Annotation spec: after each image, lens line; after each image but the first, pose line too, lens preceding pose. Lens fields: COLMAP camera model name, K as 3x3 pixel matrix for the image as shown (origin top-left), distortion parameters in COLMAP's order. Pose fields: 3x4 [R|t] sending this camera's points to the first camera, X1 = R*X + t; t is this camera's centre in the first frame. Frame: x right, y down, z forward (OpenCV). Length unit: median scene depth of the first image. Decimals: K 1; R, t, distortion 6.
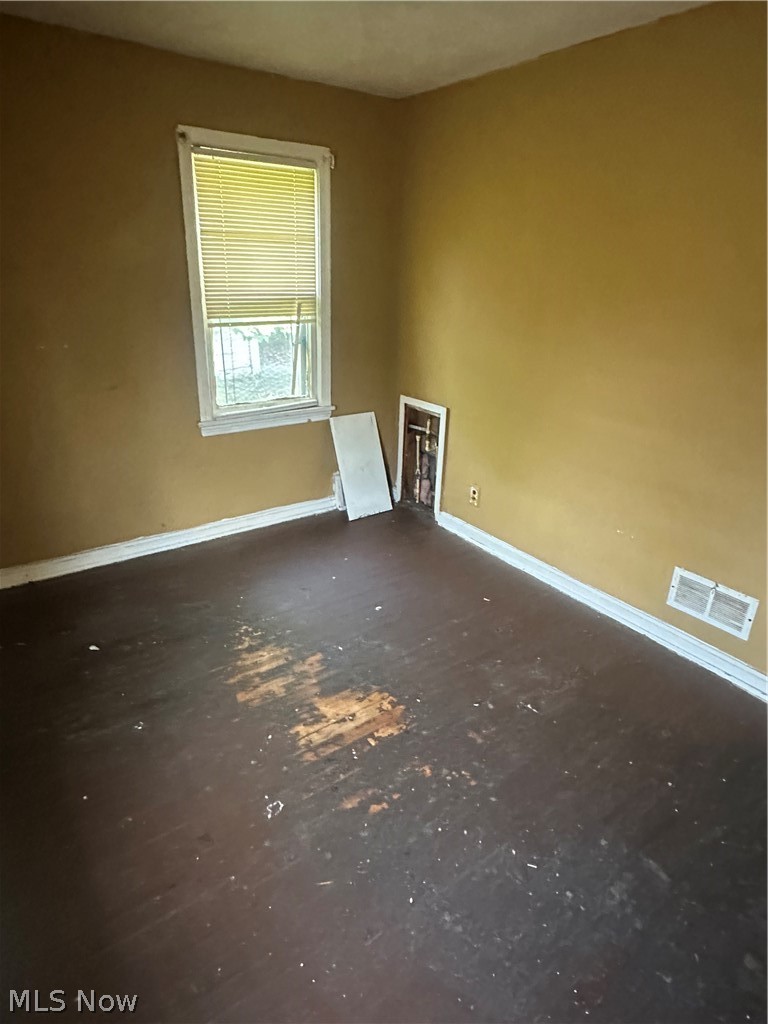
lens RADIAL K [[597.5, 0, 380.0], [0, 597.5, 507.4], [0, 0, 1]] dist [-0.002542, 0.000133]
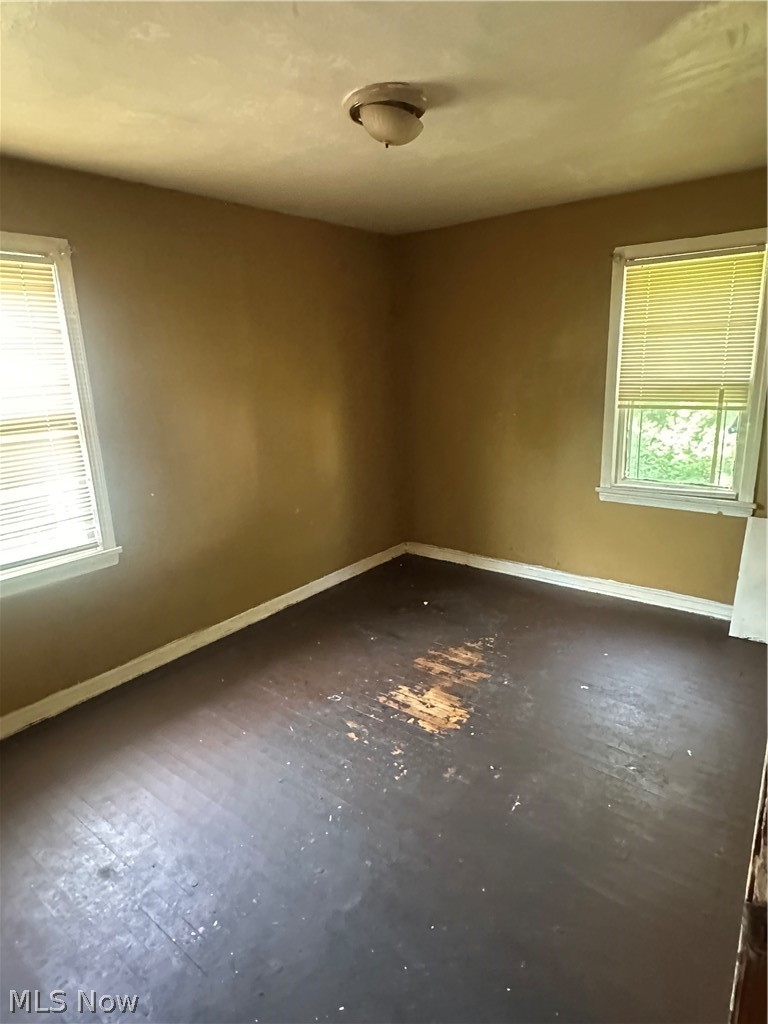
lens RADIAL K [[597.5, 0, 378.9], [0, 597.5, 511.7], [0, 0, 1]] dist [-0.002542, 0.000133]
pose [[0.272510, 0.209851, -0.938989, 0.688479], [-0.321722, 0.939624, 0.116624, -0.098390], [0.906771, 0.270312, 0.323570, 0.260982]]
